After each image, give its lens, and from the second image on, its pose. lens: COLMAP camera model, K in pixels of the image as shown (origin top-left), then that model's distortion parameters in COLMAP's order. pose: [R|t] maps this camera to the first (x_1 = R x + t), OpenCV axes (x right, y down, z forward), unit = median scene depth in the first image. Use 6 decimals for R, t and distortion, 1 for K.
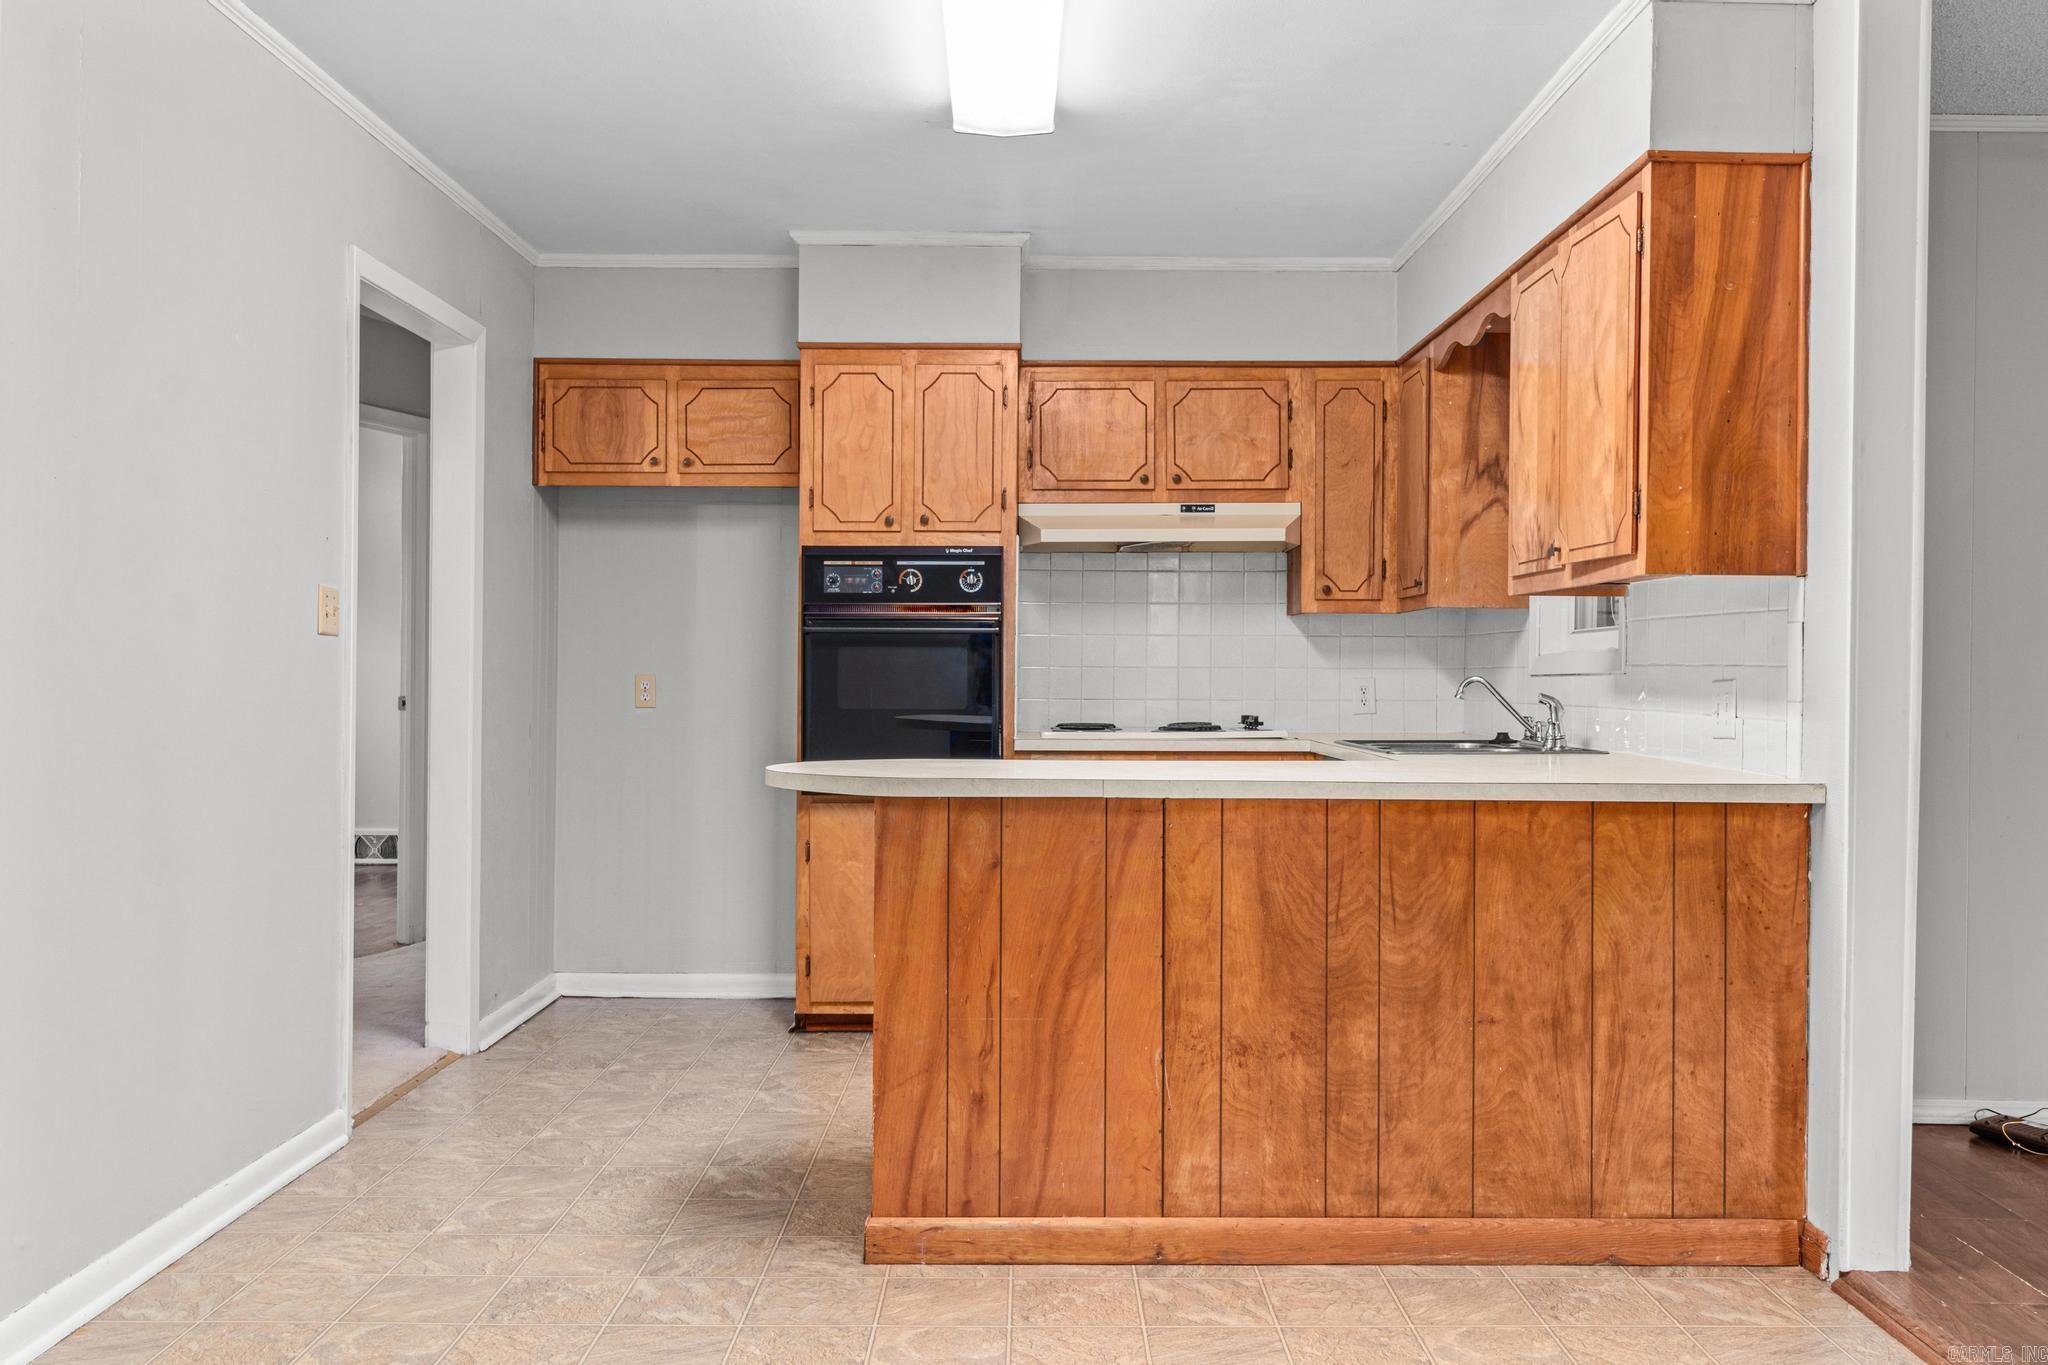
lens RADIAL K [[1683.4, 0, 1032.1], [0, 1683.4, 677.2], [0, 0, 1]] dist [0.003443, 0.002733]
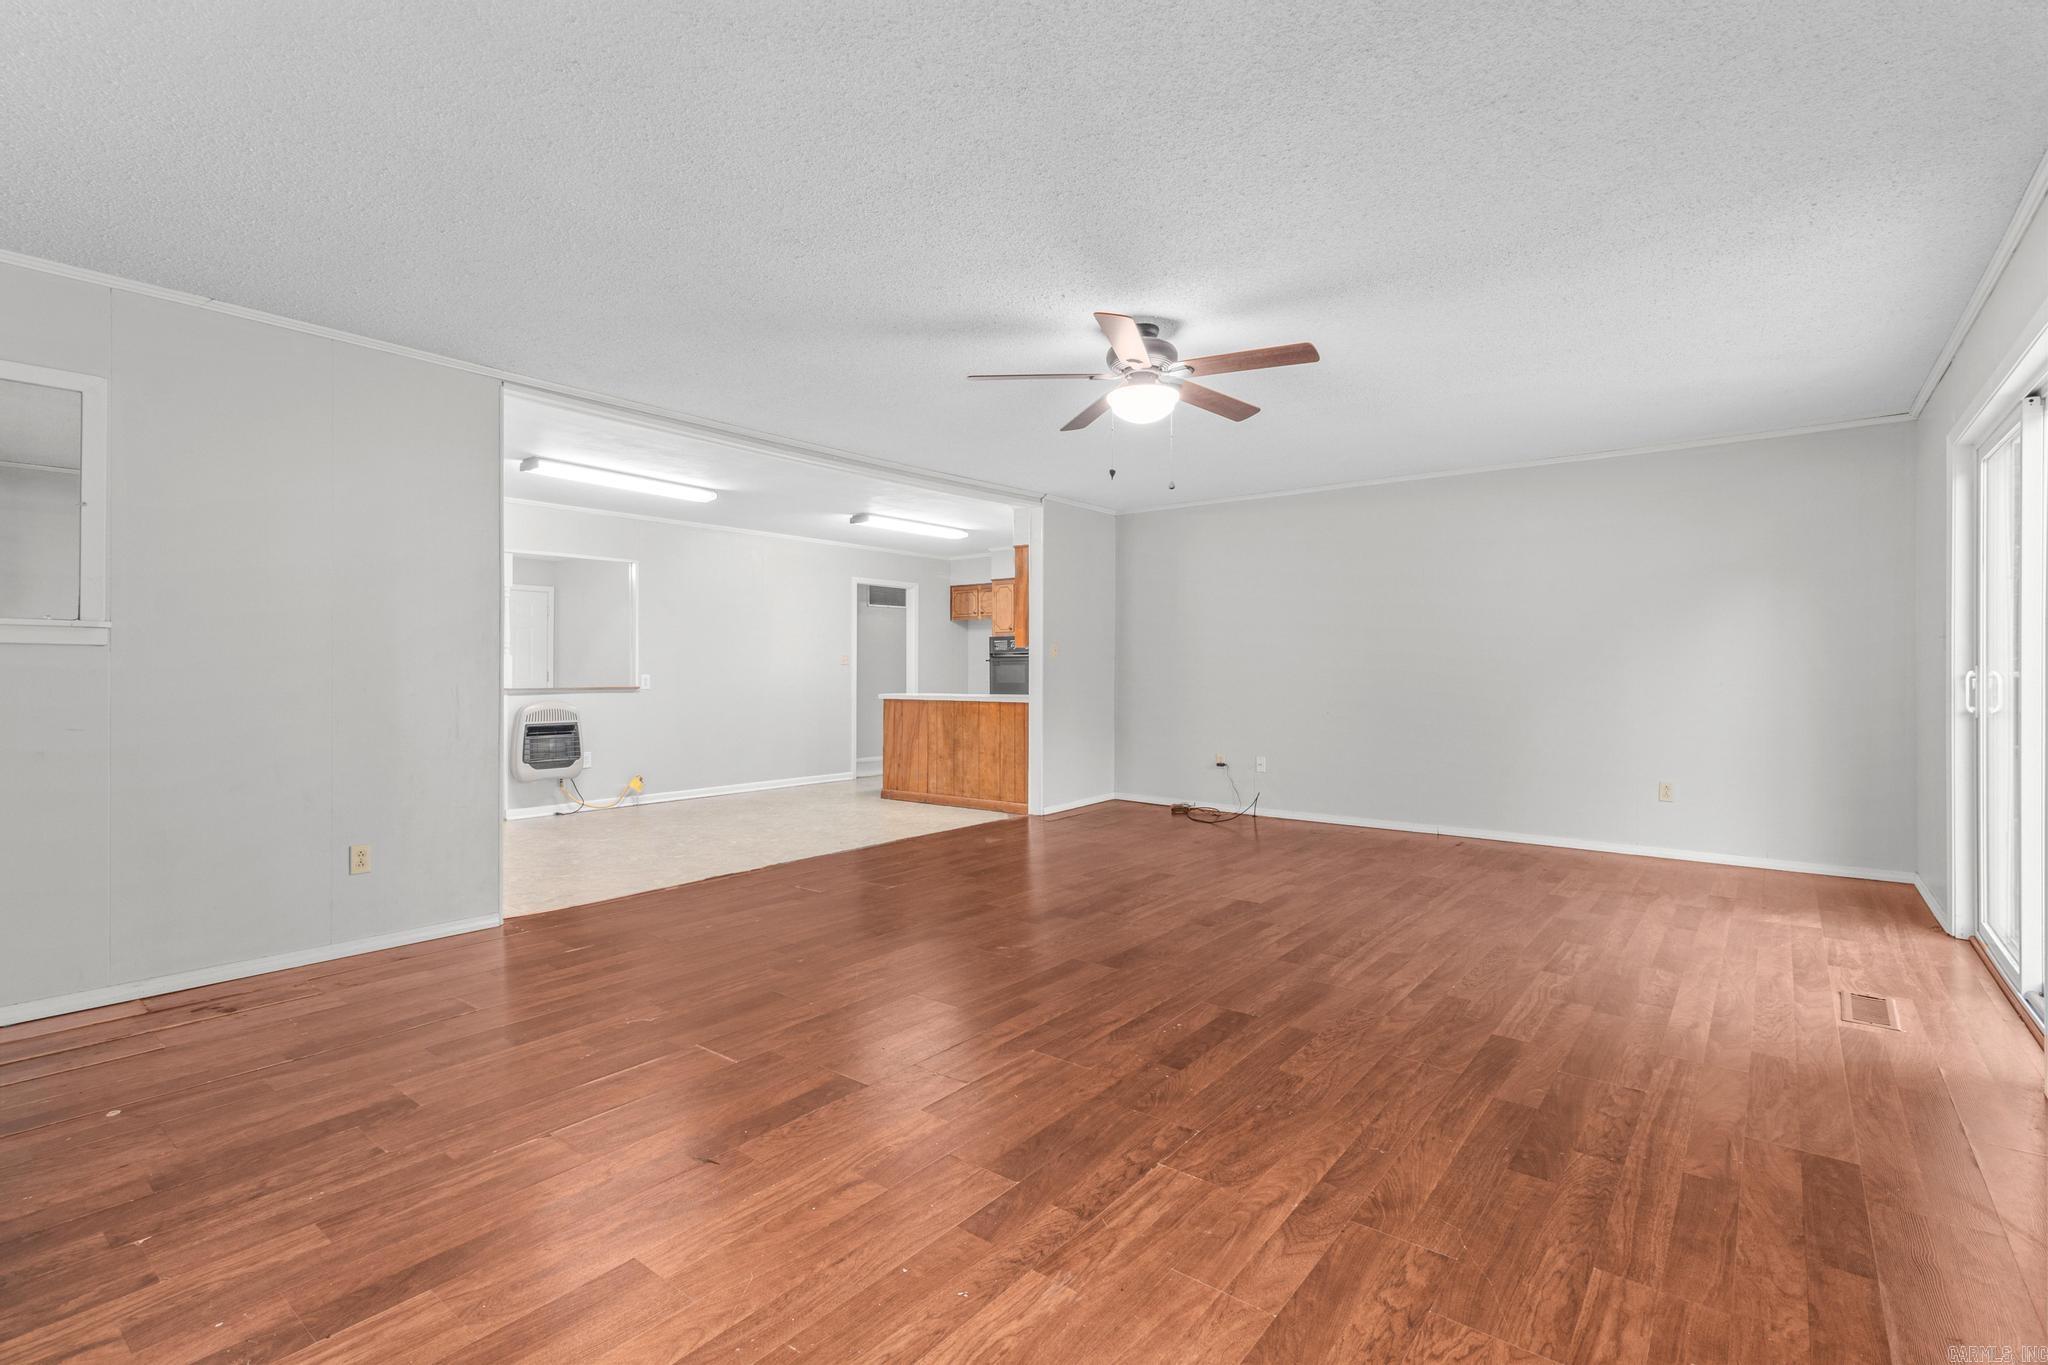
lens RADIAL K [[938.2, 0, 1028.9], [0, 938.2, 671.1], [0, 0, 1]] dist [-0.000679, 0.000046]
pose [[0.778436, -0.007217, -0.627682, 1.856760], [0.004845, 0.999973, -0.005490, 0.009150], [0.627705, 0.001232, 0.778450, -0.779861]]
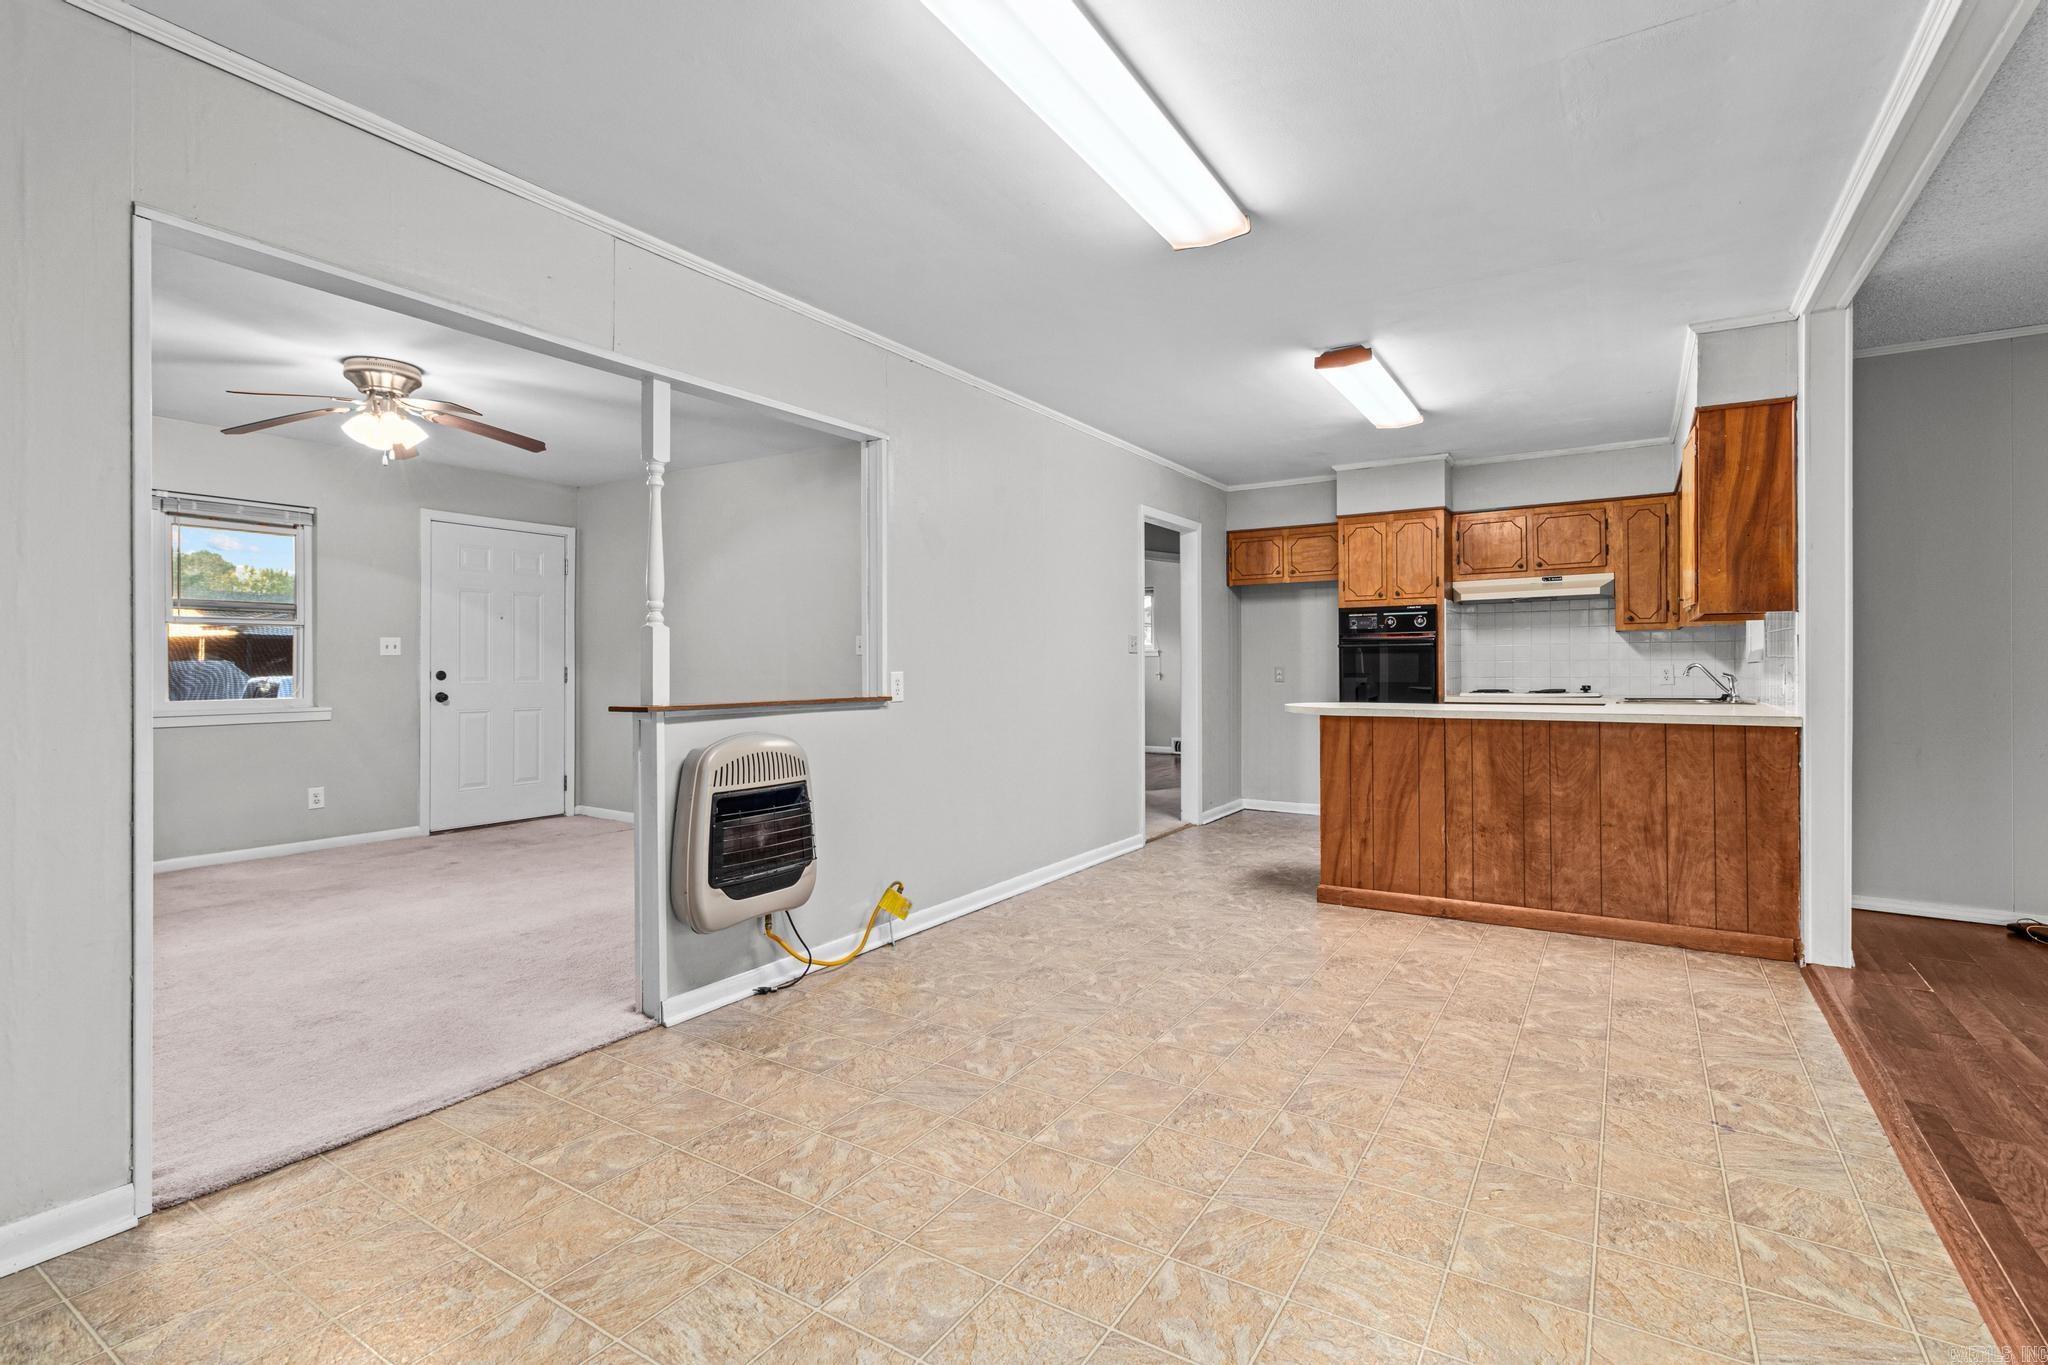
lens RADIAL K [[938.2, 0, 1028.9], [0, 938.2, 671.1], [0, 0, 1]] dist [-0.000679, 0.000046]
pose [[0.839371, -0.007643, -0.543505, 0.300224], [0.009111, 0.999958, 0.000010, 0.001379], [0.543482, -0.004960, 0.839406, -0.399589]]
